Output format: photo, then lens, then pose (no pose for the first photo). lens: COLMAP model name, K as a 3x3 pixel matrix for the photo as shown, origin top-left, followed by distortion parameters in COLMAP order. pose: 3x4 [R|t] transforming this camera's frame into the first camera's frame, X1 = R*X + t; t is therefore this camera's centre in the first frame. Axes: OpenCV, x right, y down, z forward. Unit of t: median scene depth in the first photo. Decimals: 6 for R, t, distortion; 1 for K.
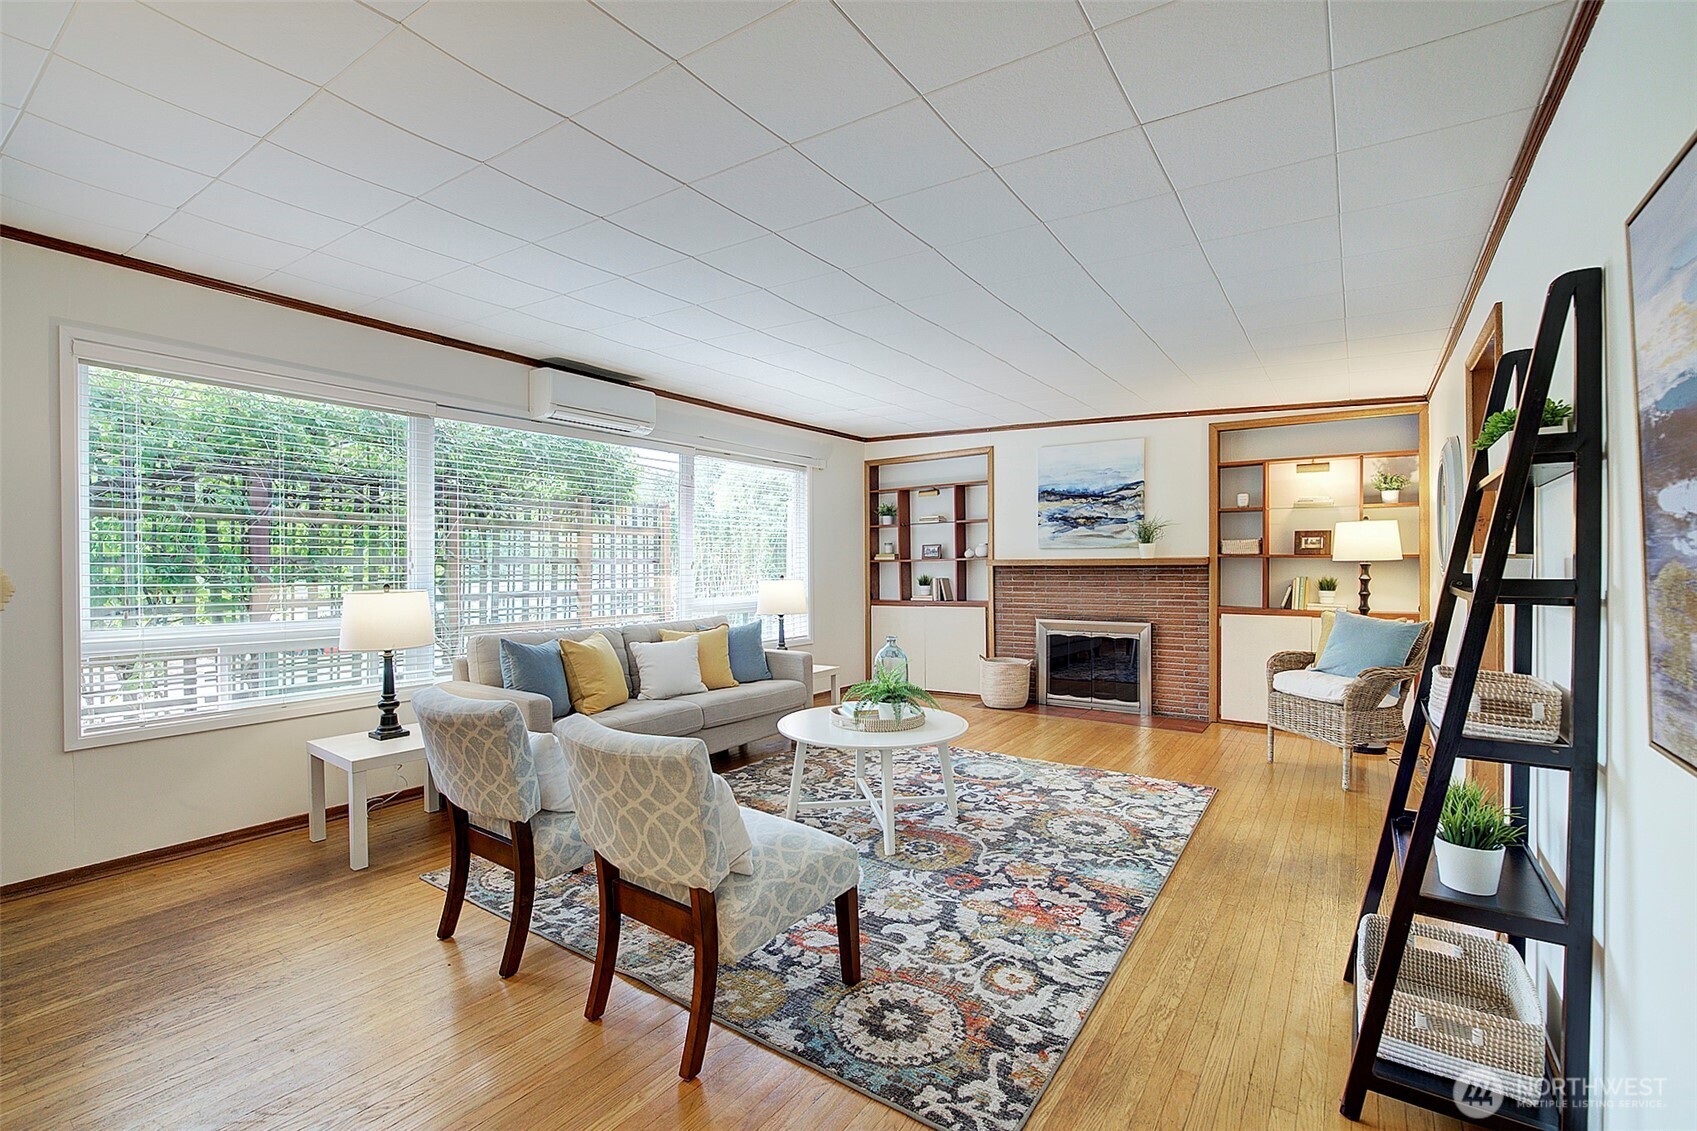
lens RADIAL K [[737.2, 0, 848.5], [0, 737.2, 569.5], [0, 0, 1]] dist [-0.011224, 0.000175]
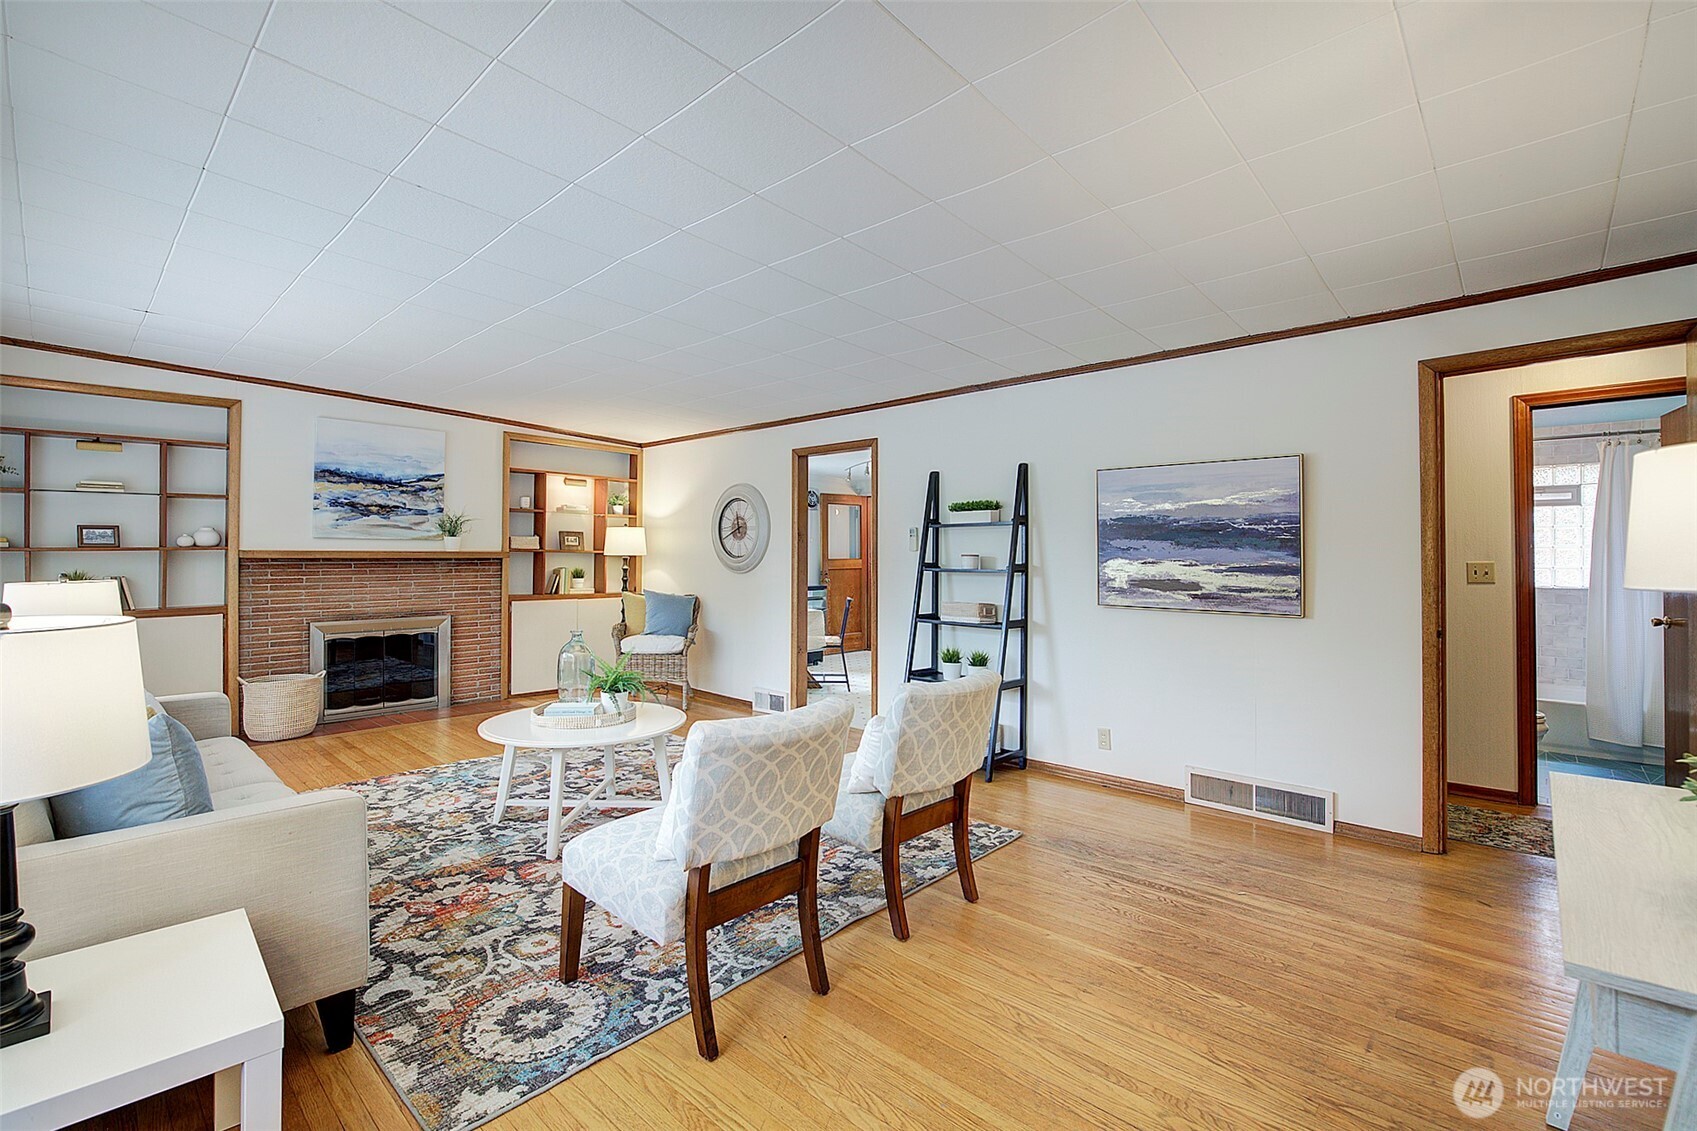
lens RADIAL K [[752.0, 0, 846.7], [0, 752.0, 545.6], [0, 0, 1]] dist [-0.008551, 0.000118]
pose [[0.141974, 0.019639, 0.989676, -0.545639], [0.003392, 0.999788, -0.020326, -0.000134], [-0.989865, 0.006242, 0.141877, 0.315799]]
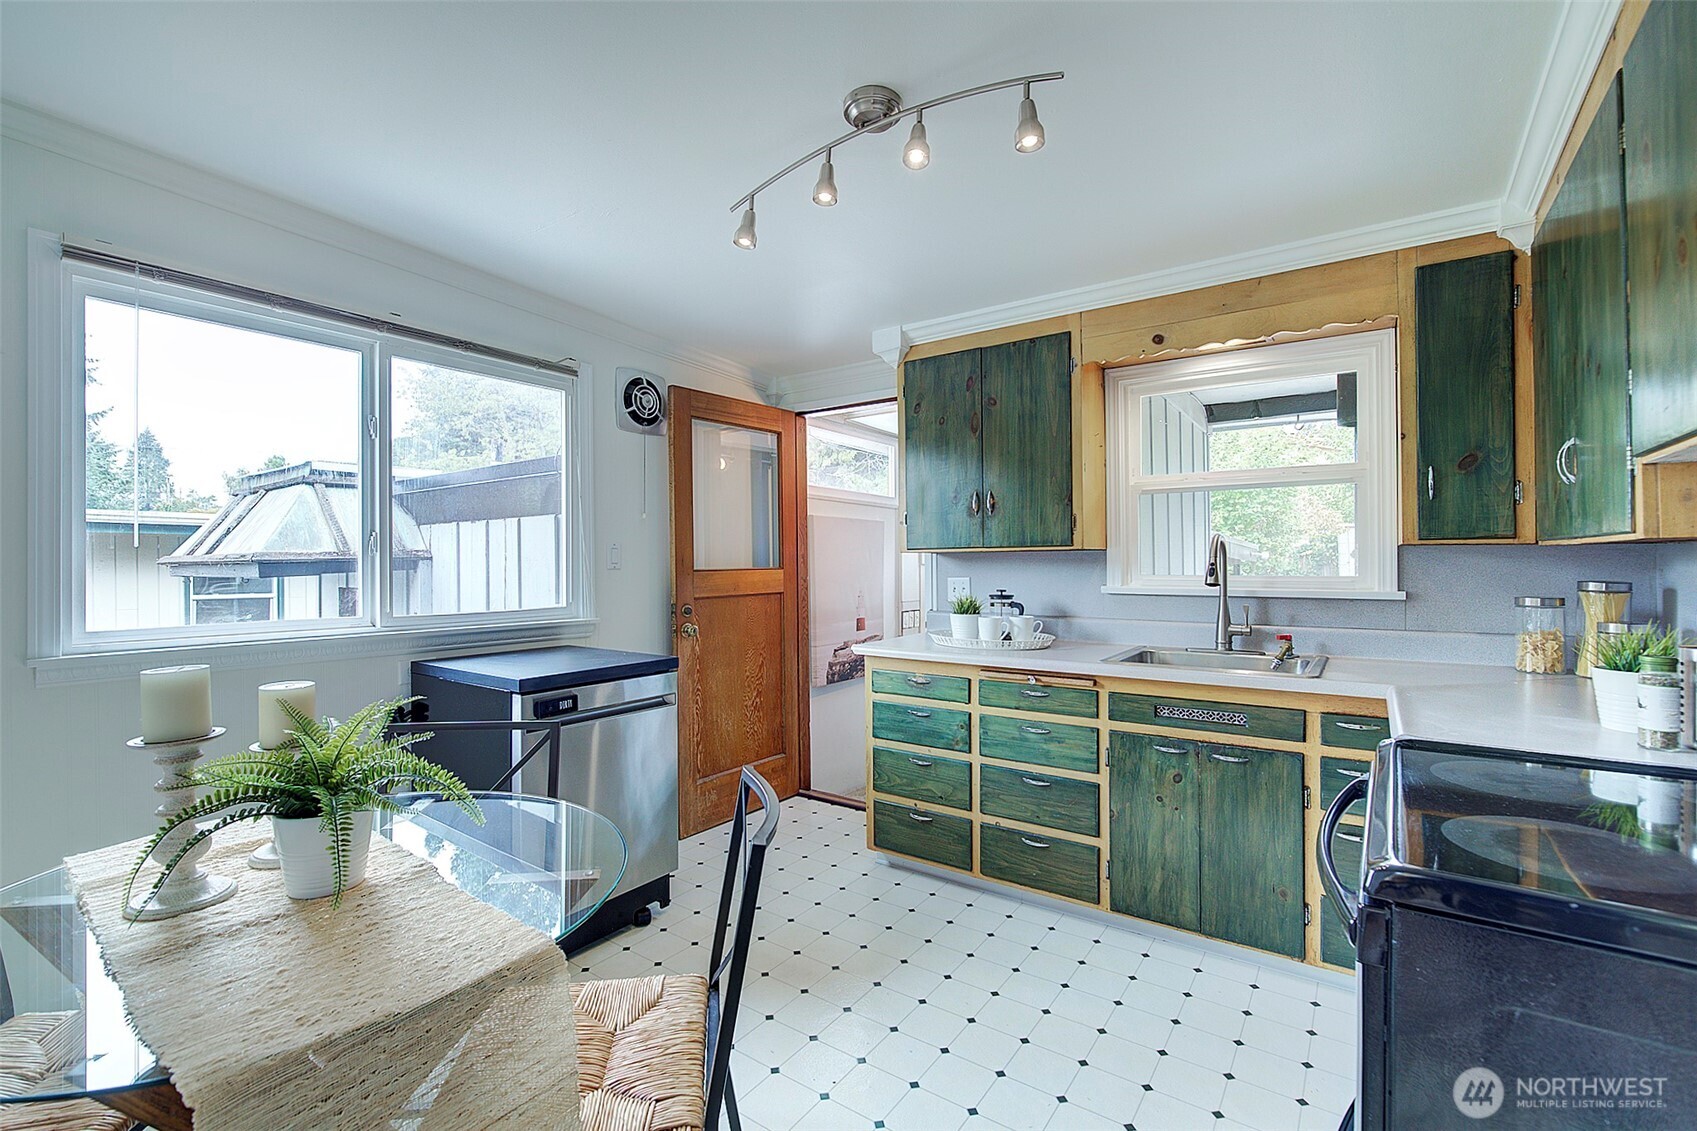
lens RADIAL K [[757.3, 0, 847.5], [0, 757.3, 556.9], [0, 0, 1]] dist [-0.009831, 0.000332]
pose [[0.011437, 0.013436, 0.999844, 0.474977], [0.014231, 0.999806, -0.013598, -0.004513], [-0.999833, 0.014385, 0.011244, 0.459652]]
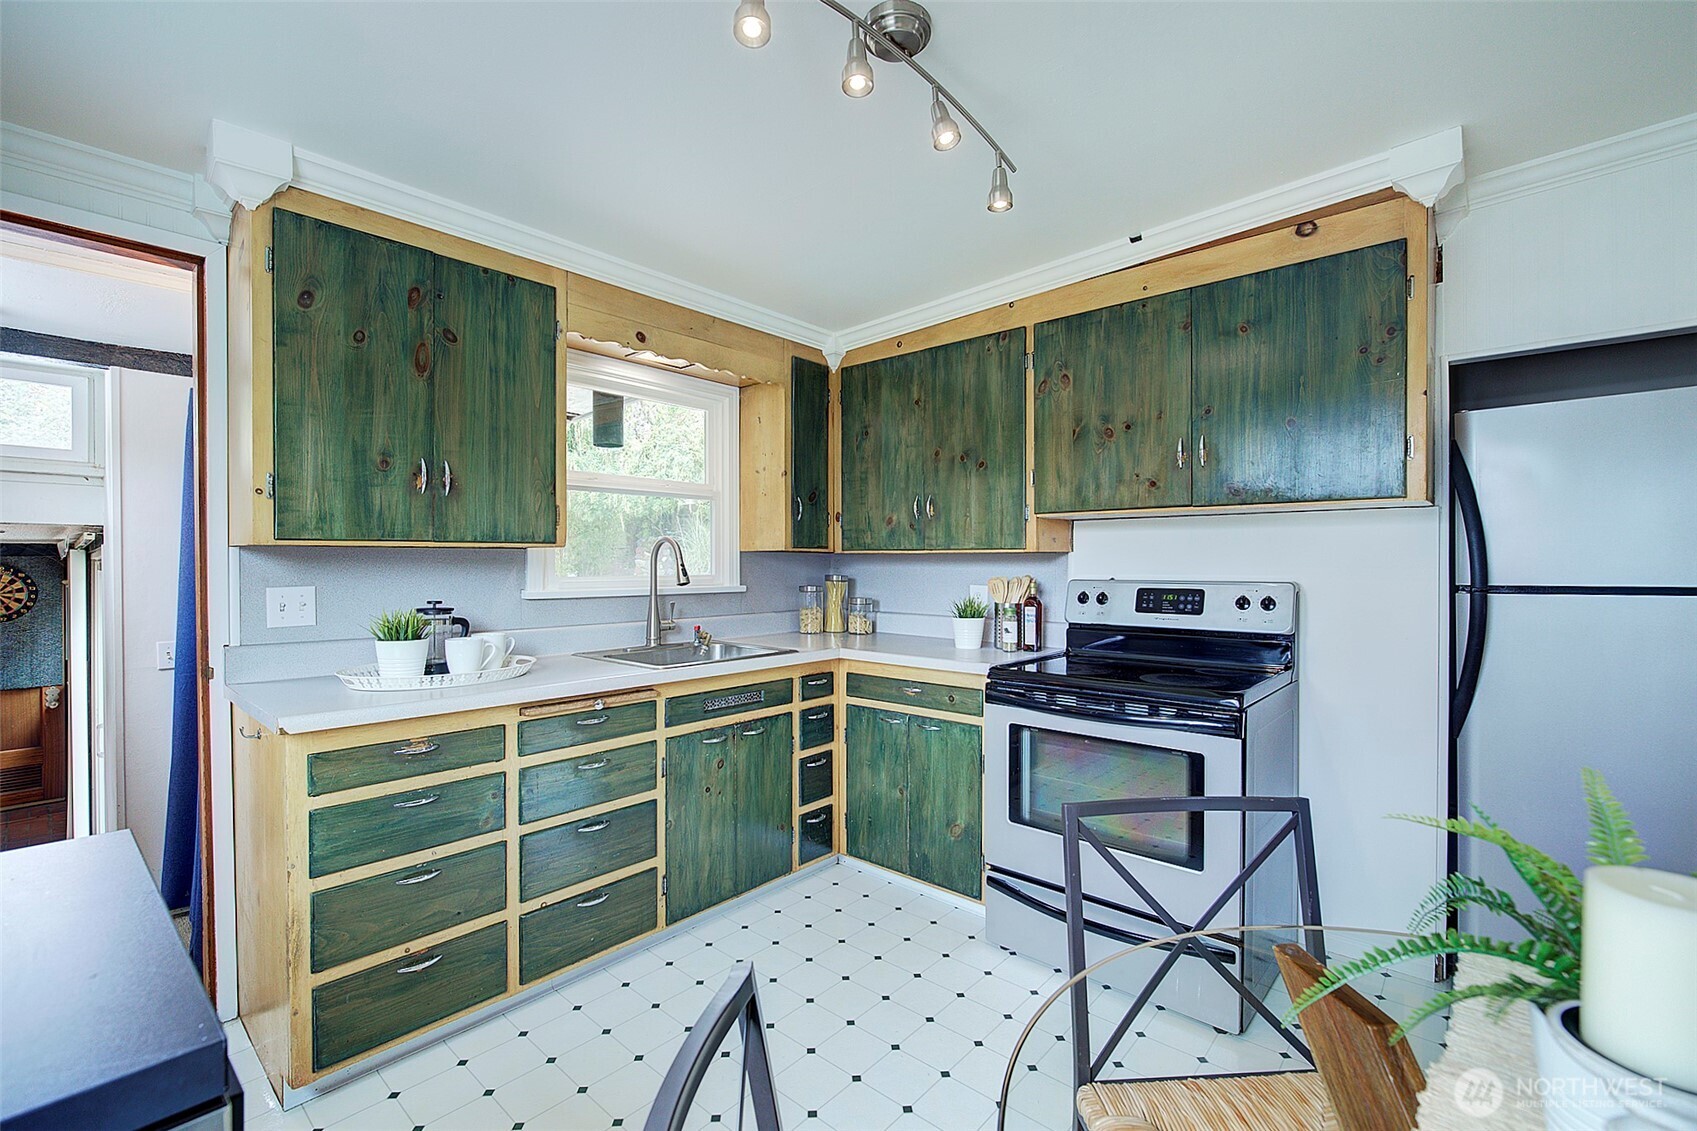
lens RADIAL K [[750.0, 0, 848.5], [0, 750.0, 565.5], [0, 0, 1]] dist [-0.001837, -0.000152]
pose [[-0.993787, 0.004949, 0.111187, 0.766443], [0.006657, 0.999865, 0.014996, -0.009316], [-0.111098, 0.015643, -0.993686, 0.712411]]
